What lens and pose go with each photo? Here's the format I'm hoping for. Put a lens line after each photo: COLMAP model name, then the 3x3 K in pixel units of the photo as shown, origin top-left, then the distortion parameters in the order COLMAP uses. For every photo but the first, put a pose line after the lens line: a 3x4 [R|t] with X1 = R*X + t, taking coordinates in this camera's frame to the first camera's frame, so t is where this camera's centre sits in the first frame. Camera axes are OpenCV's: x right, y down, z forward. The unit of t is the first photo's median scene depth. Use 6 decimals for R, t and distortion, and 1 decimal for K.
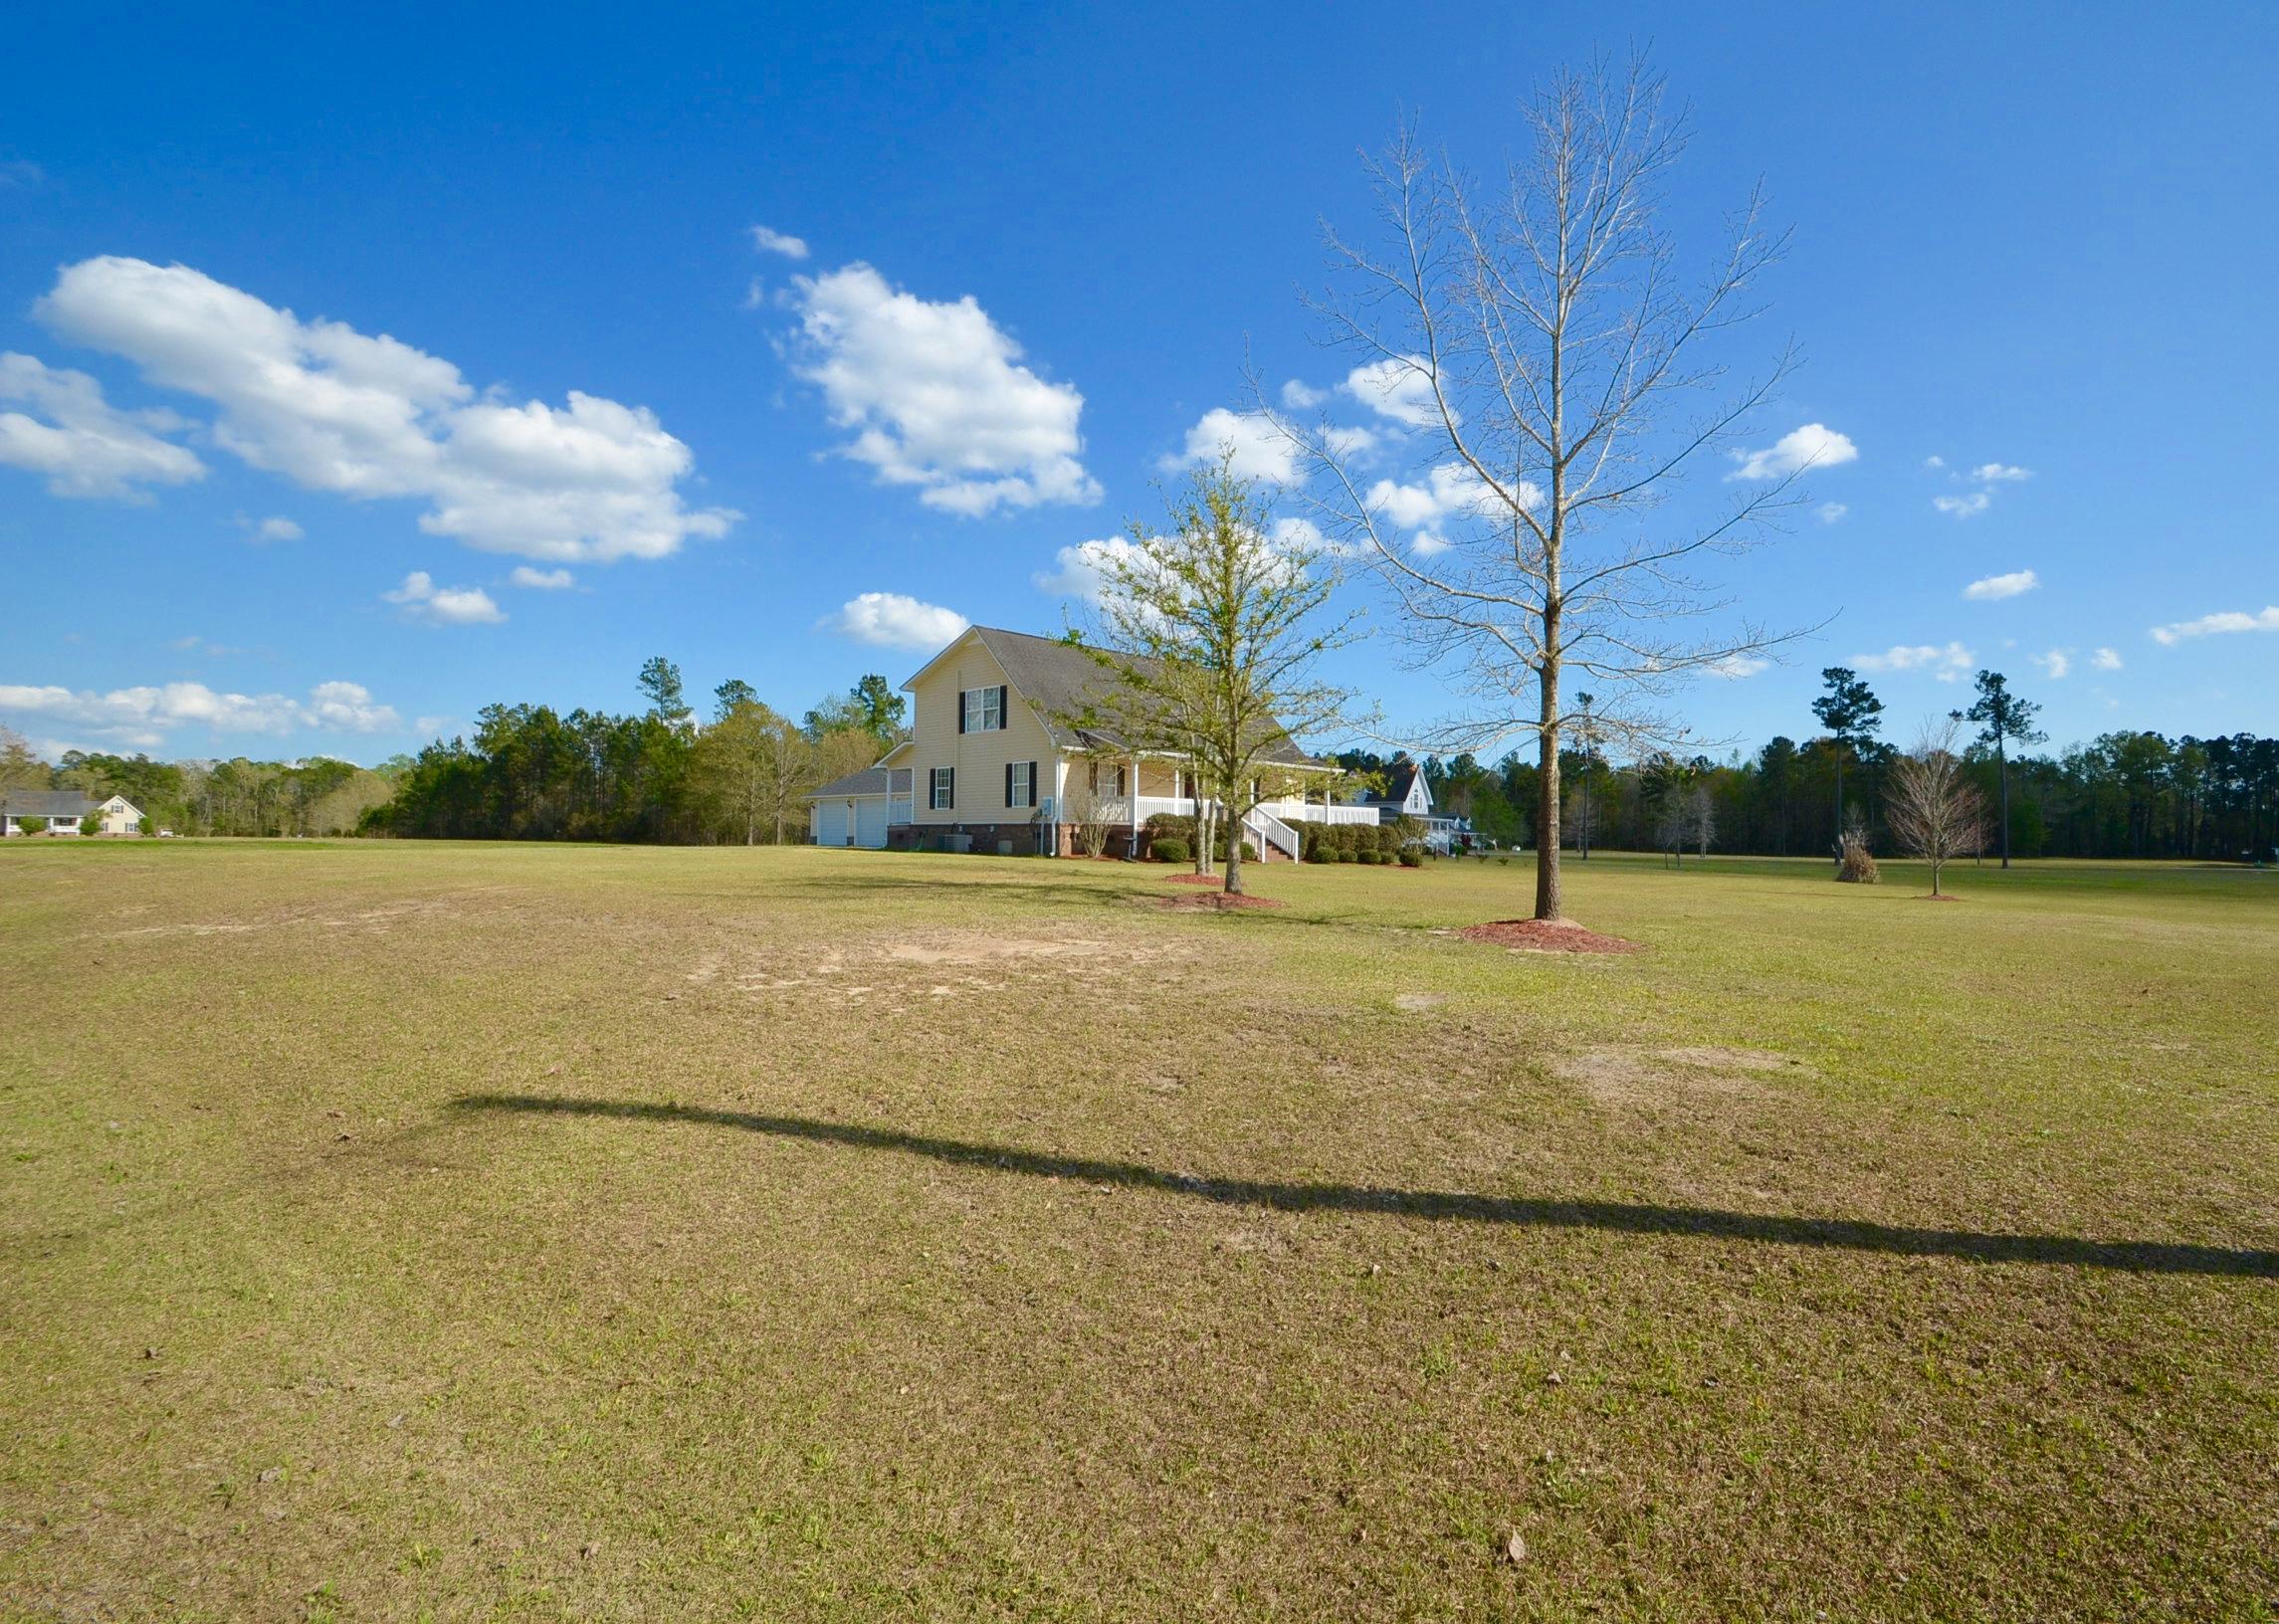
lens RADIAL K [[1085.7, 0, 1139.5], [0, 1085.7, 812.0], [0, 0, 1]] dist [-0.000362, -0.000096]
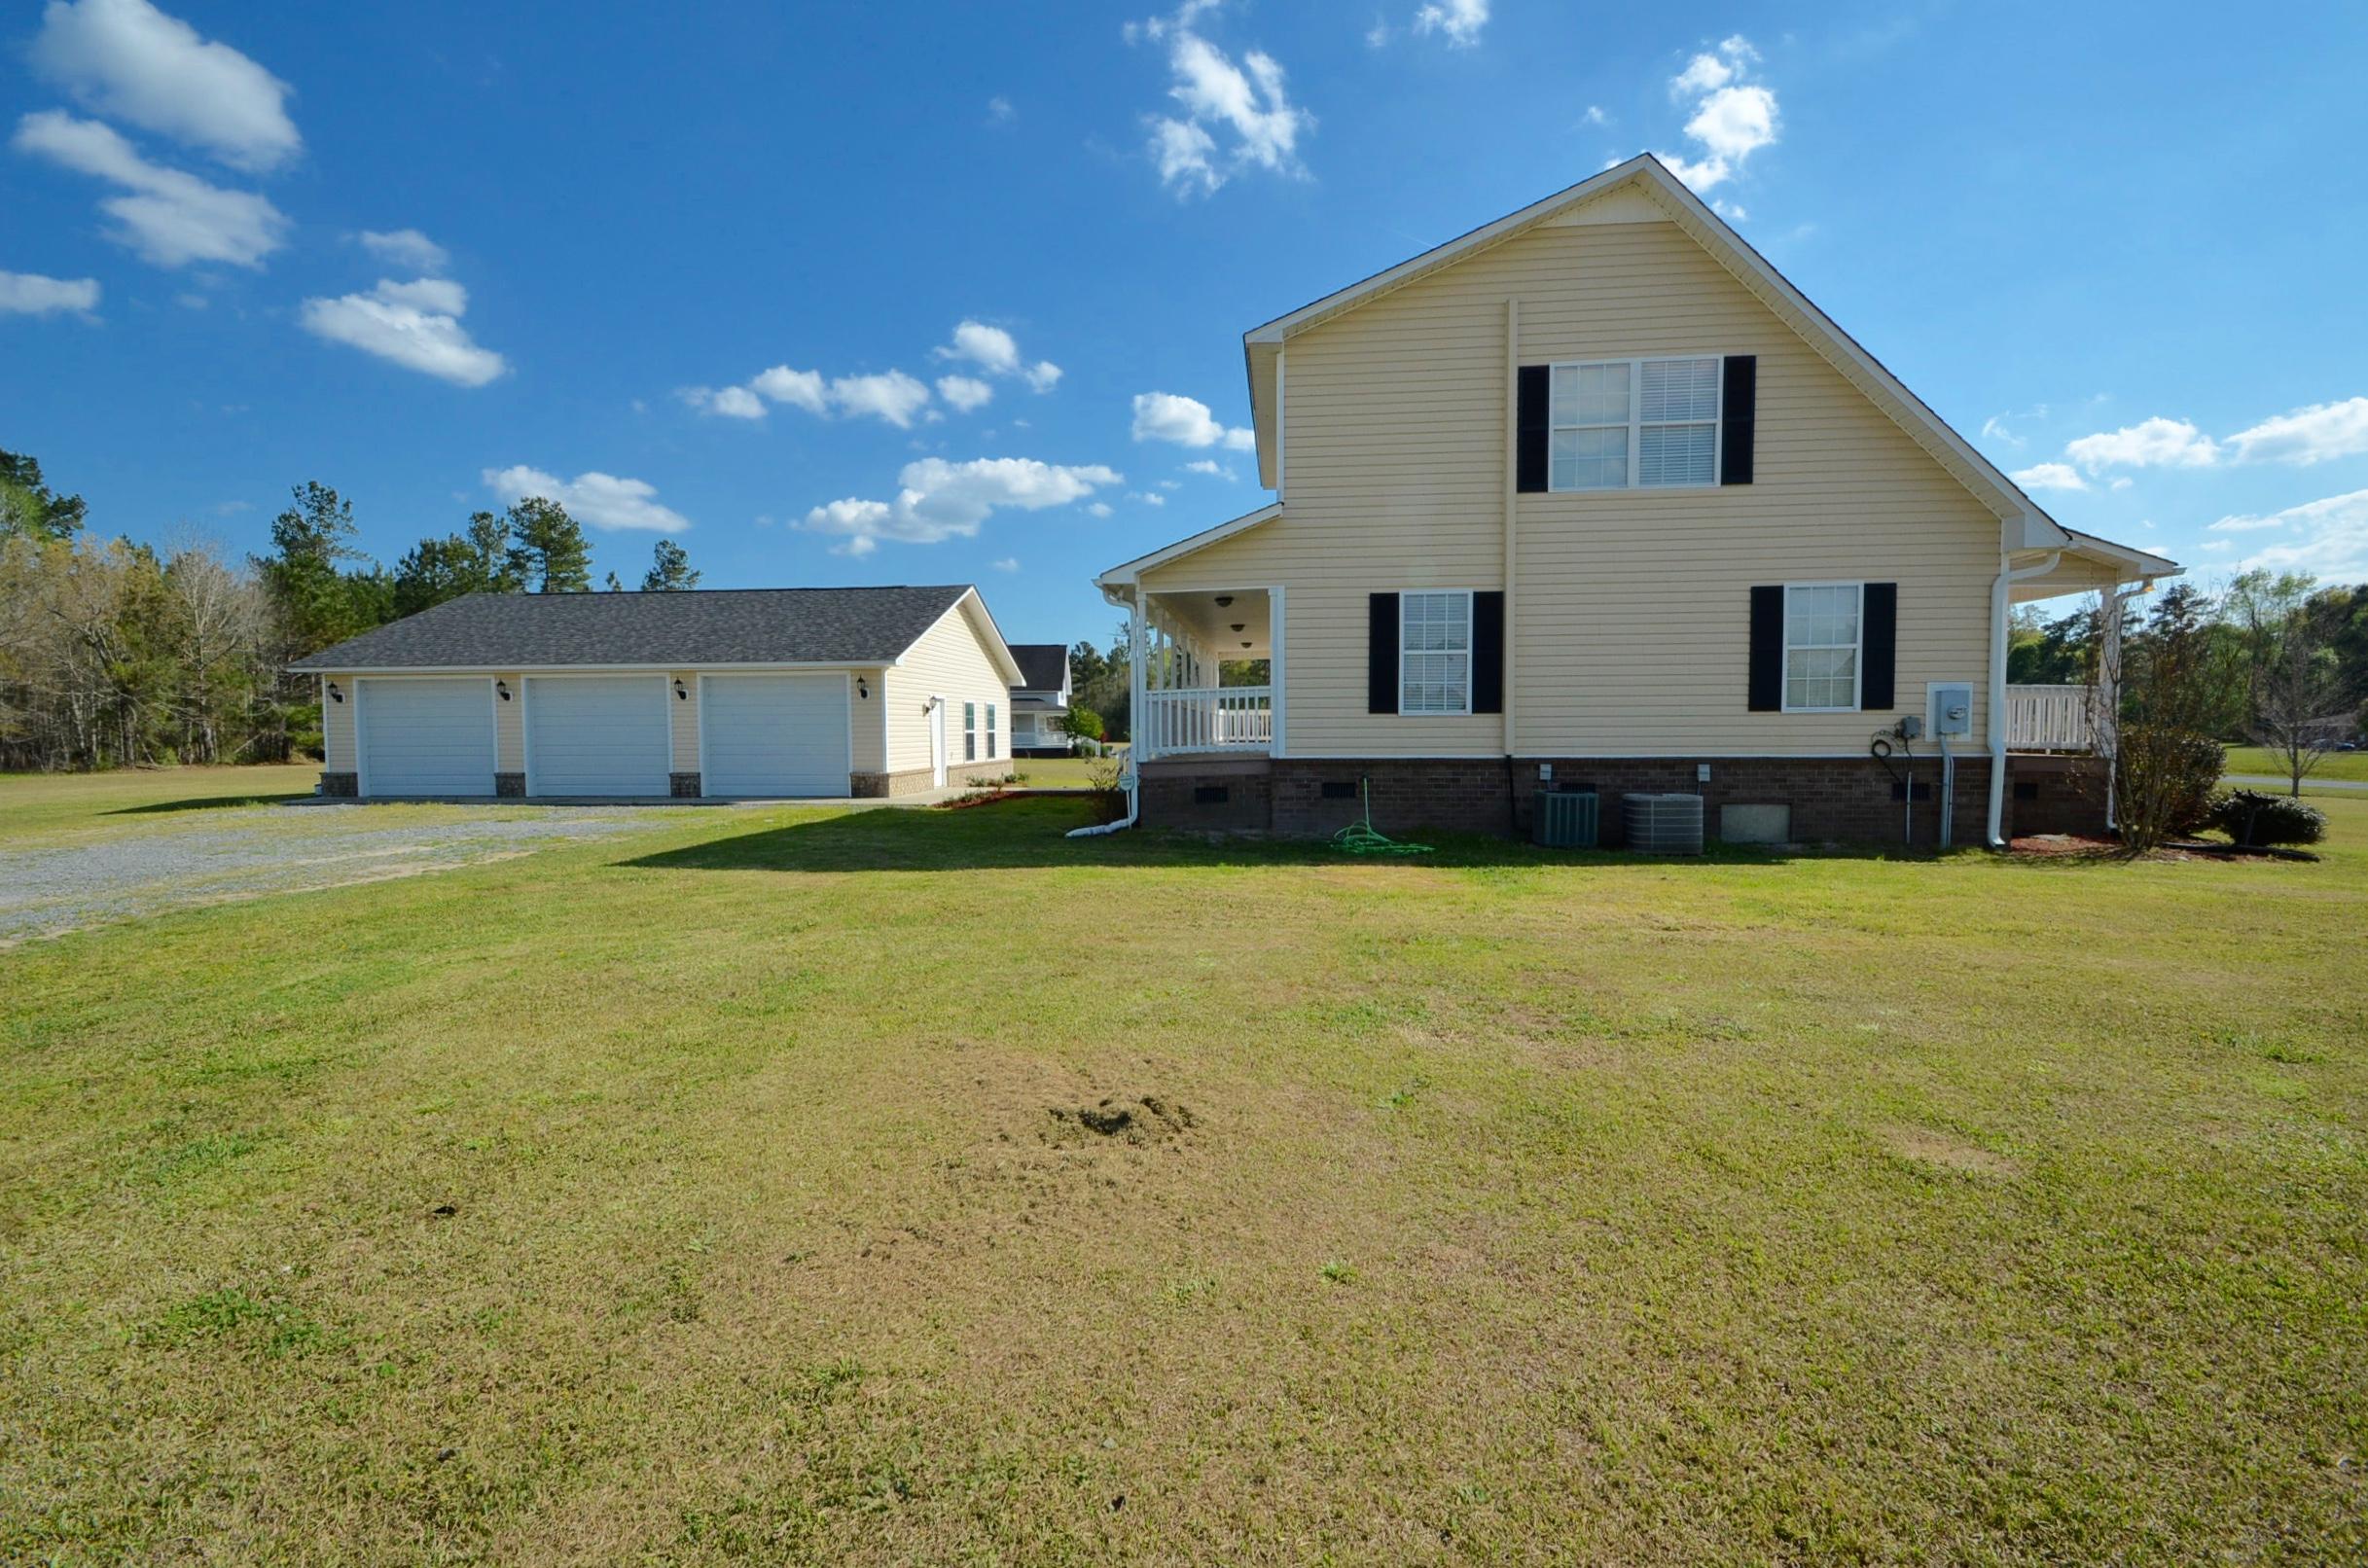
lens RADIAL K [[992.0, 0, 1184.0], [0, 992.0, 784.0], [0, 0, 1]] dist [-0.001451, -0.020889]
pose [[0.774163, -0.051980, 0.630848, -0.433630], [-0.001944, 0.996423, 0.084488, -0.006991], [-0.632983, -0.066634, 0.771293, 0.805449]]
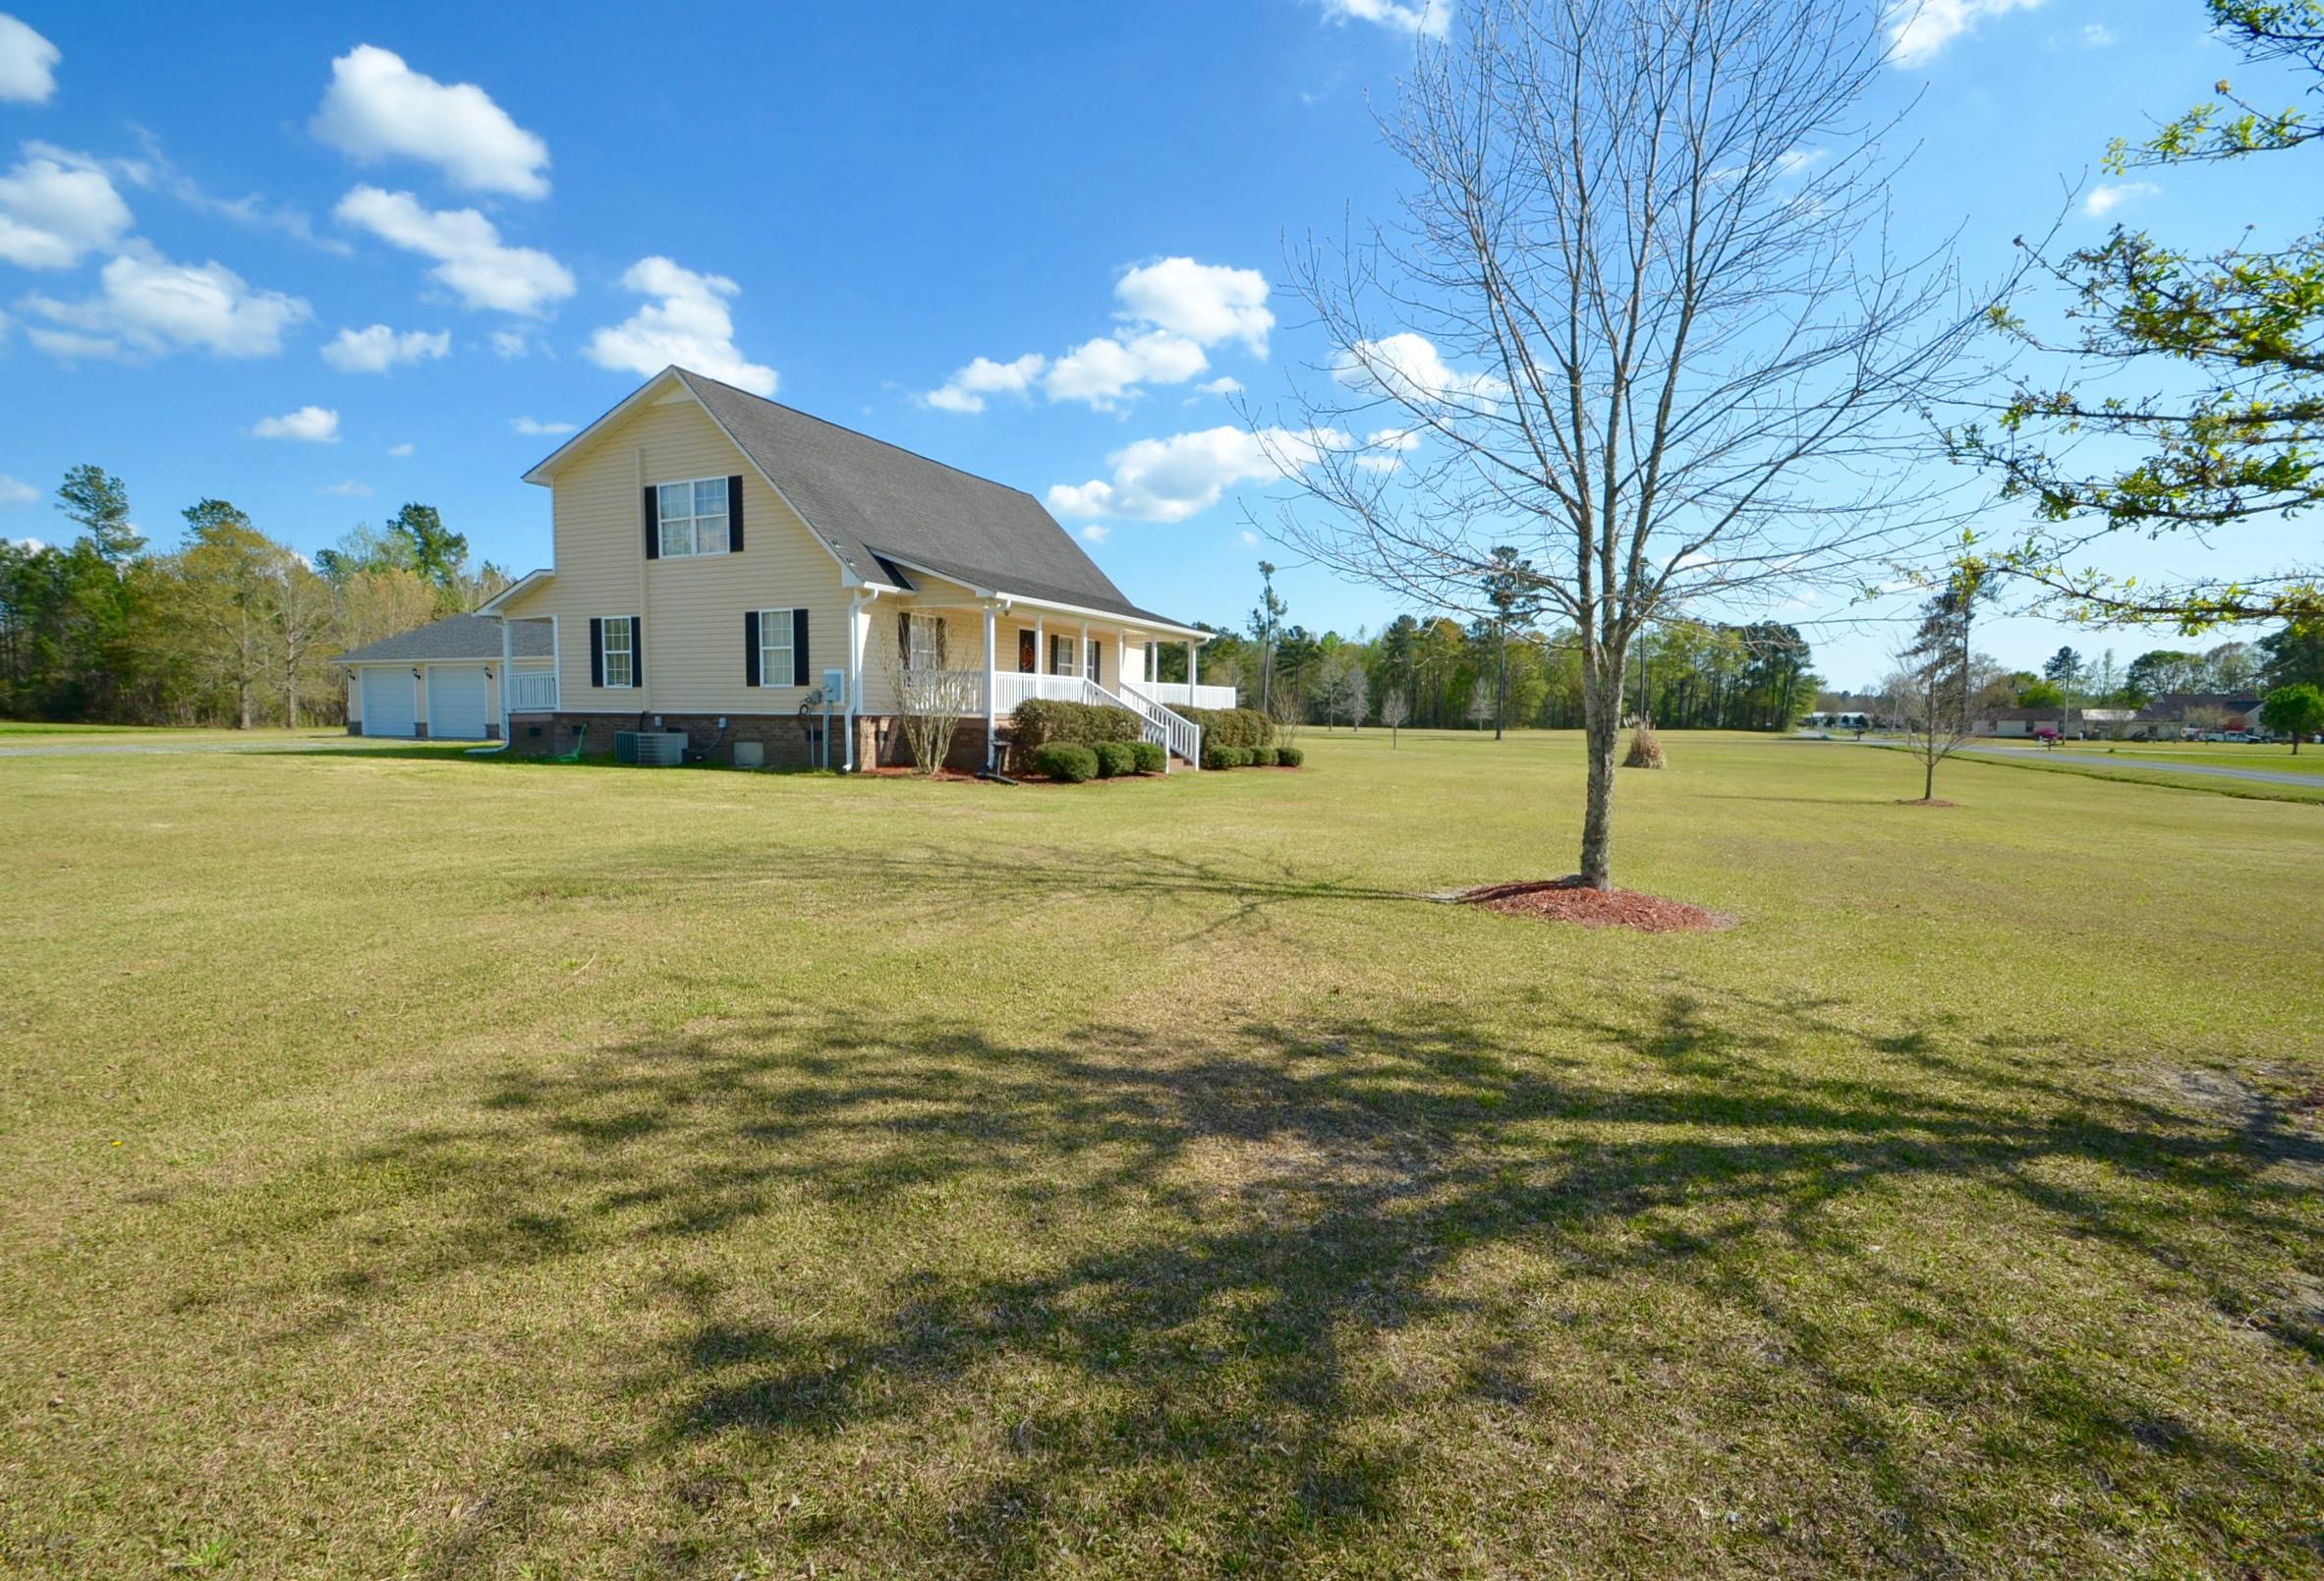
lens RADIAL K [[1151.4, 0, 1162.0], [0, 1151.4, 790.5], [0, 0, 1]] dist [0.002275, -0.023732]
pose [[0.946253, -0.023292, 0.322587, -0.104937], [-0.006883, 0.995727, 0.092085, -0.006598], [-0.323354, -0.089356, 0.942050, 0.312795]]
